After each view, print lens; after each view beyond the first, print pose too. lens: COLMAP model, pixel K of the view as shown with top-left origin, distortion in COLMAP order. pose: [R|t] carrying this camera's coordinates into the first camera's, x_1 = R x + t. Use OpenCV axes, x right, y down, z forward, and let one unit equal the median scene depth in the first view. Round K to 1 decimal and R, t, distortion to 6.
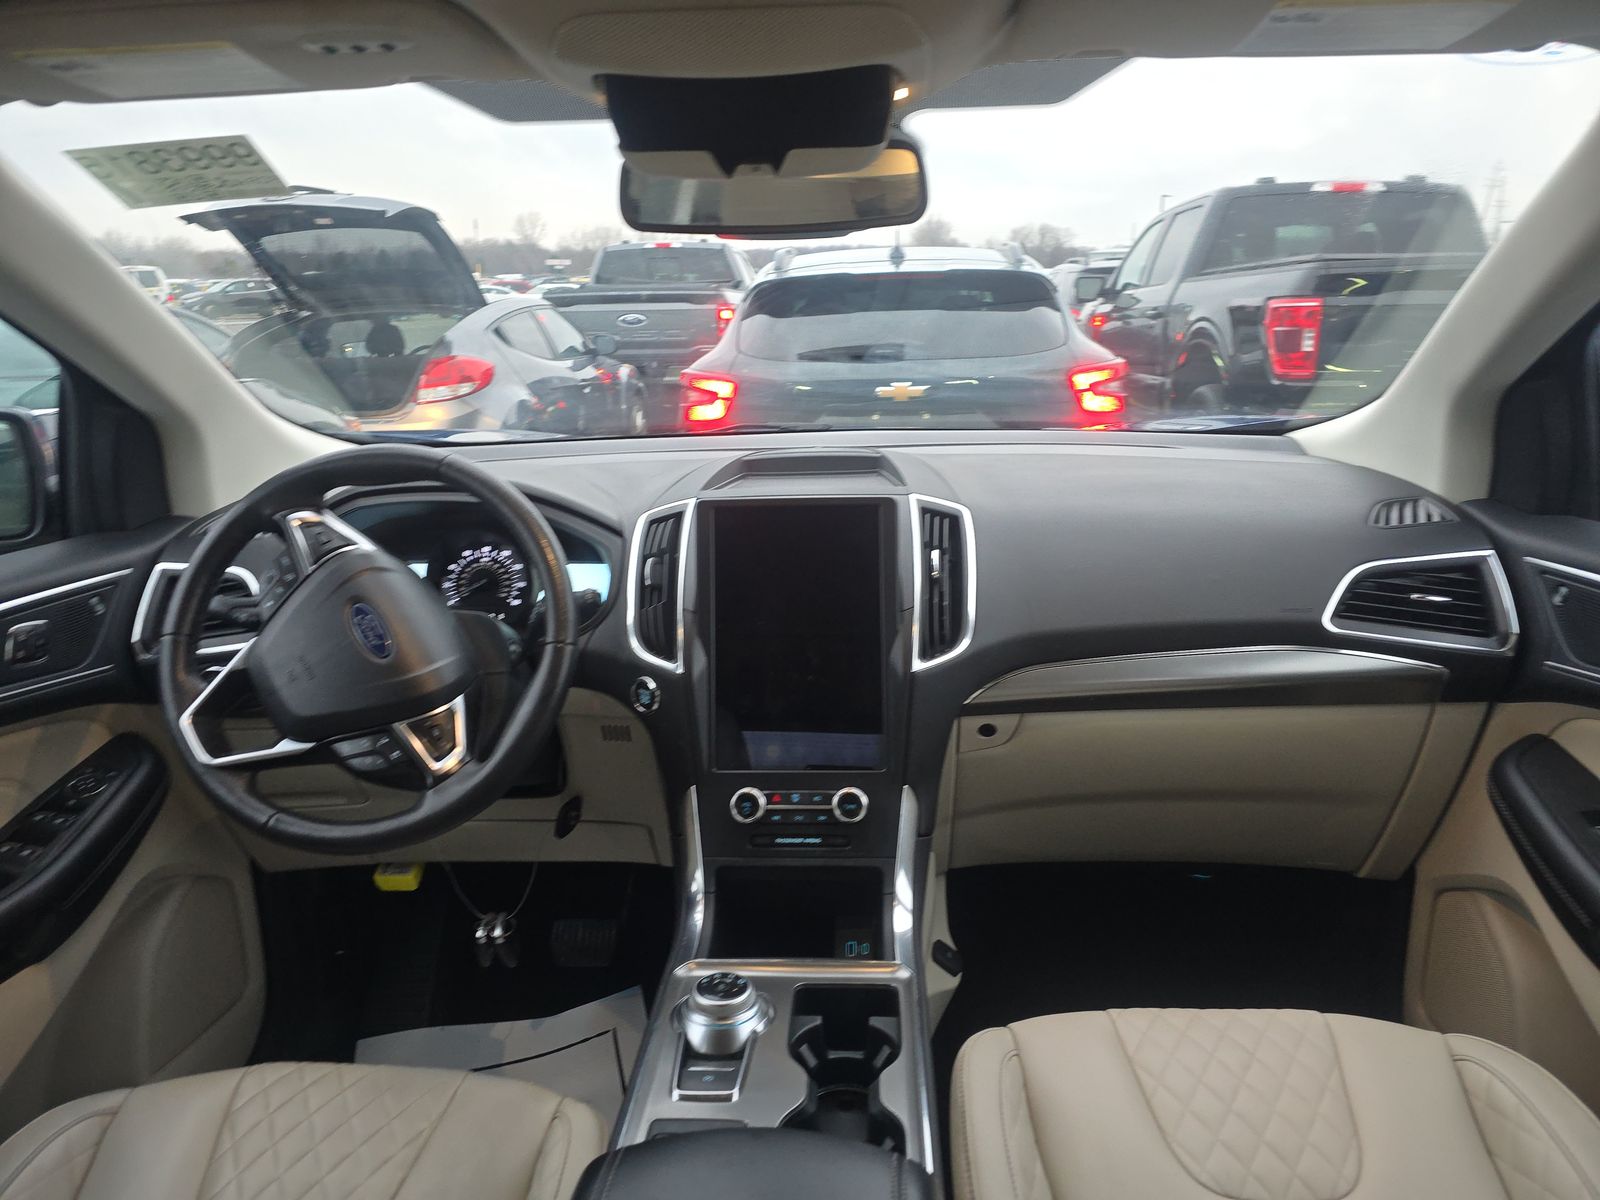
lens RADIAL K [[1056.5, 0, 800.0], [0, 1056.5, 600.0], [0, 0, 1]] dist [0.088603, -0.121573]
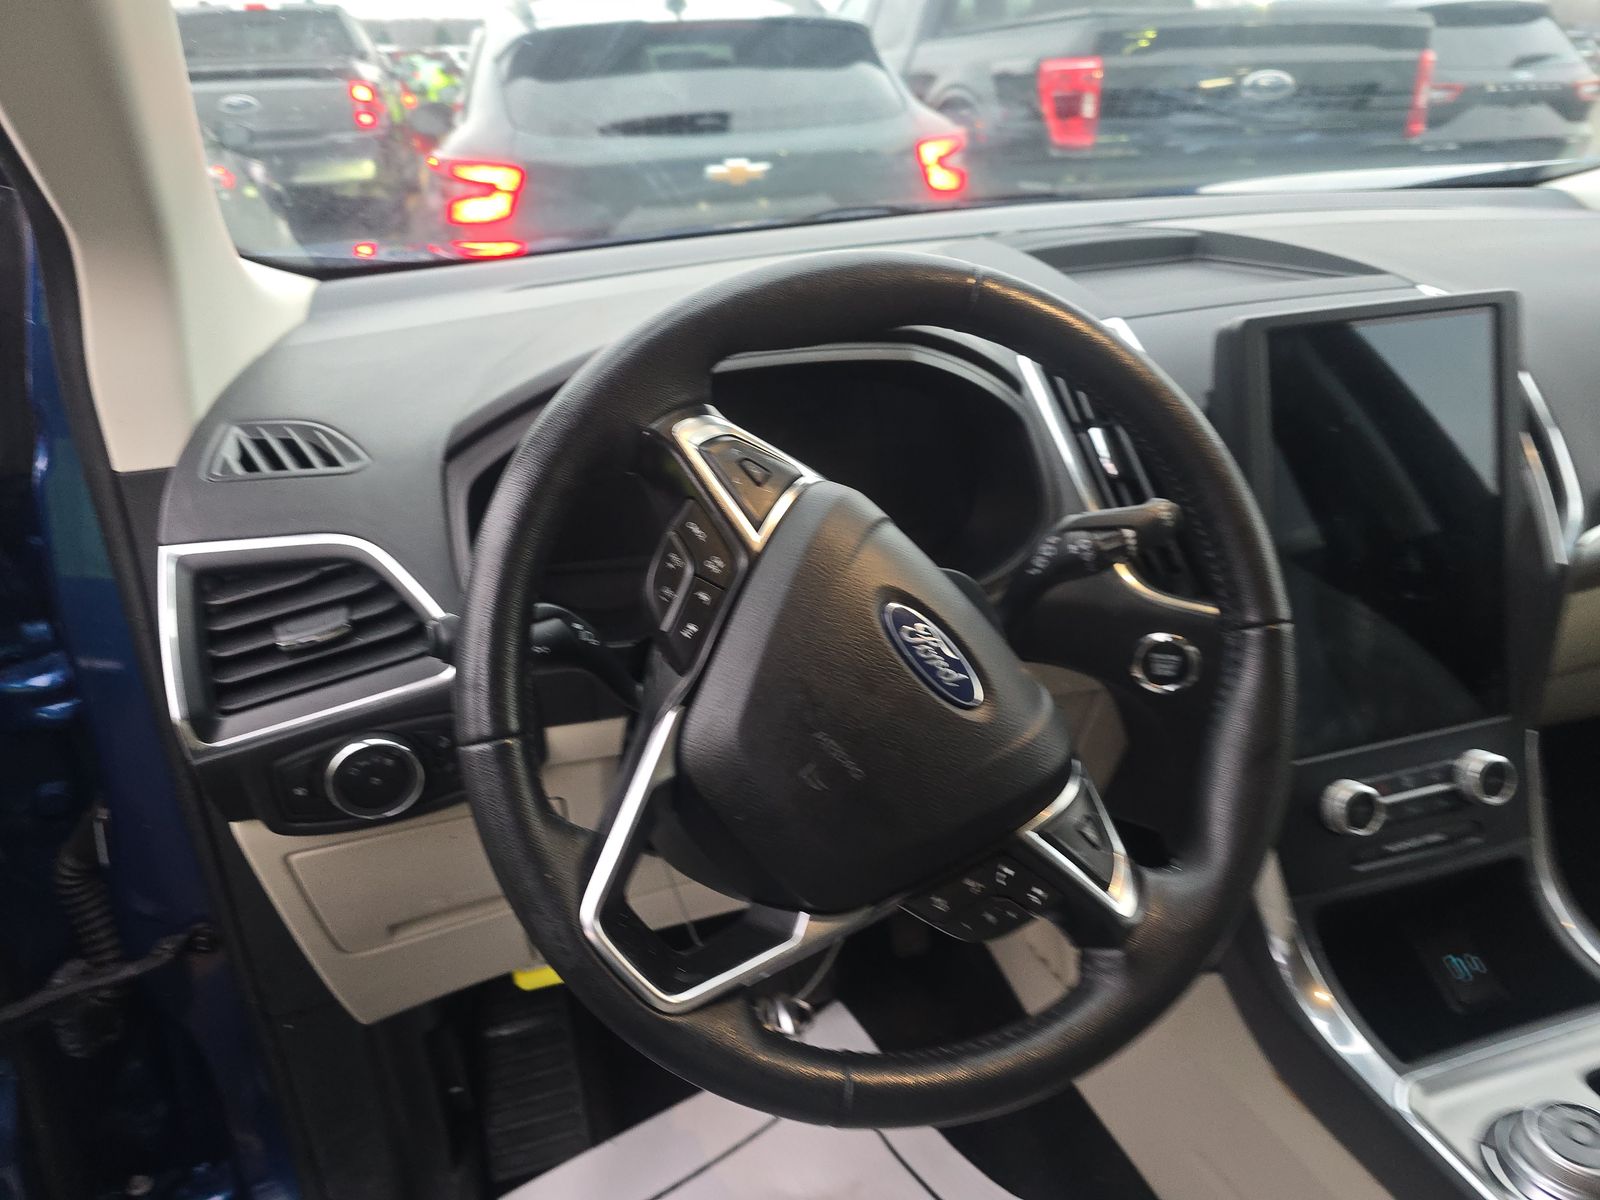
lens RADIAL K [[1056.5, 0, 800.0], [0, 1056.5, 600.0], [0, 0, 1]] dist [0.088603, -0.121573]
pose [[0.939550, -0.158562, 0.303486, -0.155277], [0.103635, 0.976432, 0.189317, -0.023333], [-0.326352, -0.146421, 0.933839, 0.153316]]
